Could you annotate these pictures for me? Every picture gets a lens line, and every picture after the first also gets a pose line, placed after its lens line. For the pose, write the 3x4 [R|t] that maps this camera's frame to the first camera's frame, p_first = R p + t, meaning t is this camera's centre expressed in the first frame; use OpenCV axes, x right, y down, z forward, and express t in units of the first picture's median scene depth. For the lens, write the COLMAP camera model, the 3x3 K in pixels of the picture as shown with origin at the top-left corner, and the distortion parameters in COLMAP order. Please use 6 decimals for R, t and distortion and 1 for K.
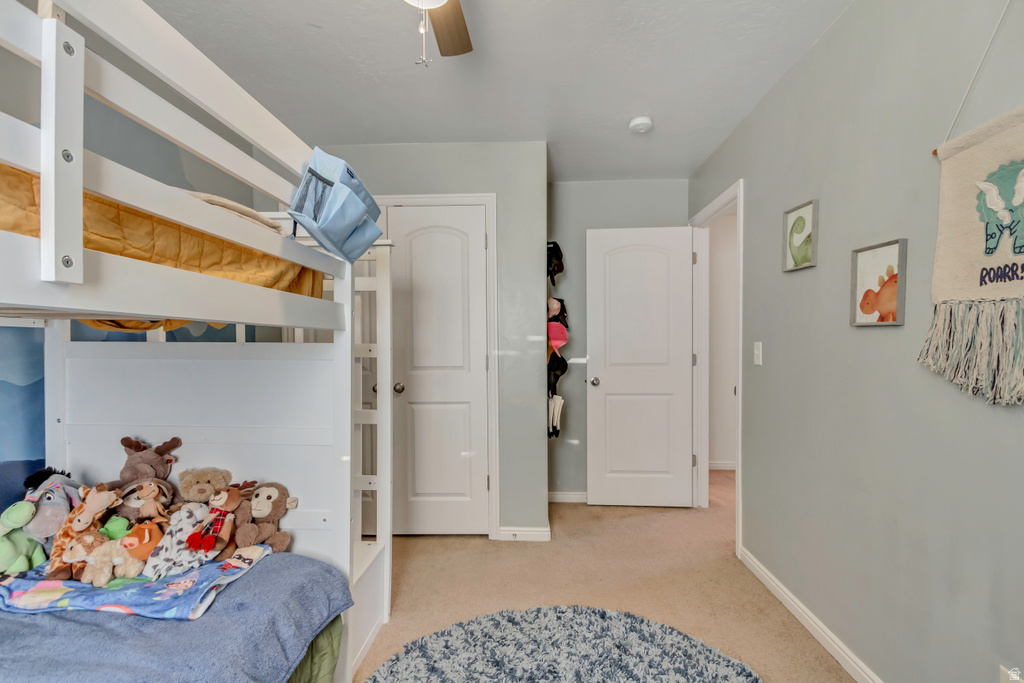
lens RADIAL K [[481.5, 0, 512.1], [0, 481.5, 346.3], [0, 0, 1]] dist [0.010126, -0.001911]
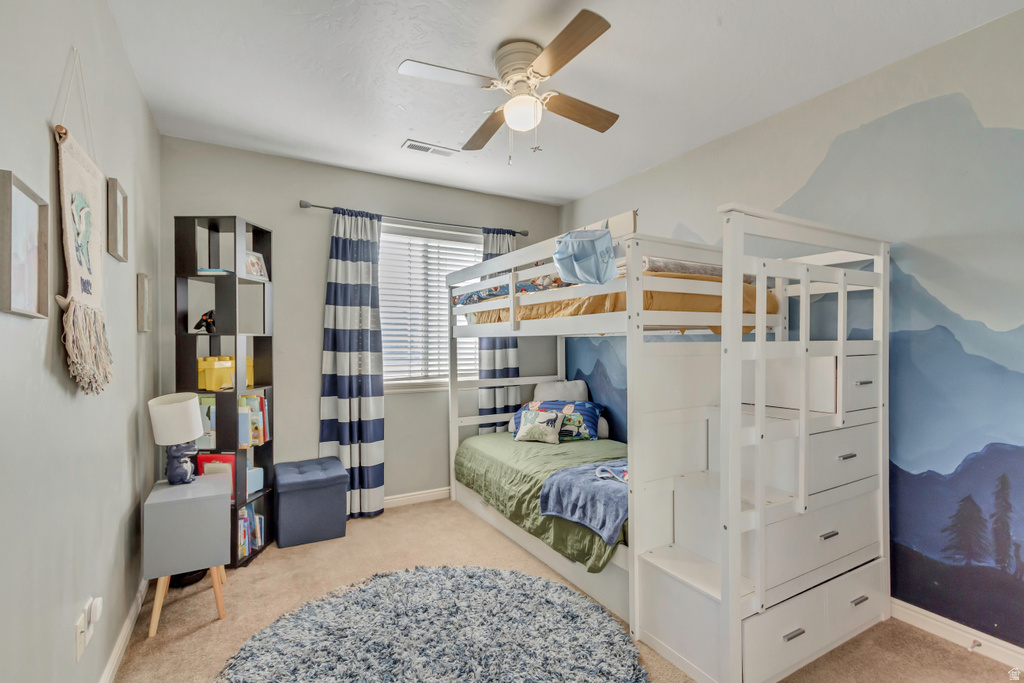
lens RADIAL K [[481.5, 0, 513.4], [0, 481.5, 344.6], [0, 0, 1]] dist [0.010126, -0.001911]
pose [[-0.844088, 0.003017, -0.536196, 0.911787], [0.002555, 0.999995, 0.001605, -0.009817], [0.536199, -0.000016, -0.844092, 3.059051]]
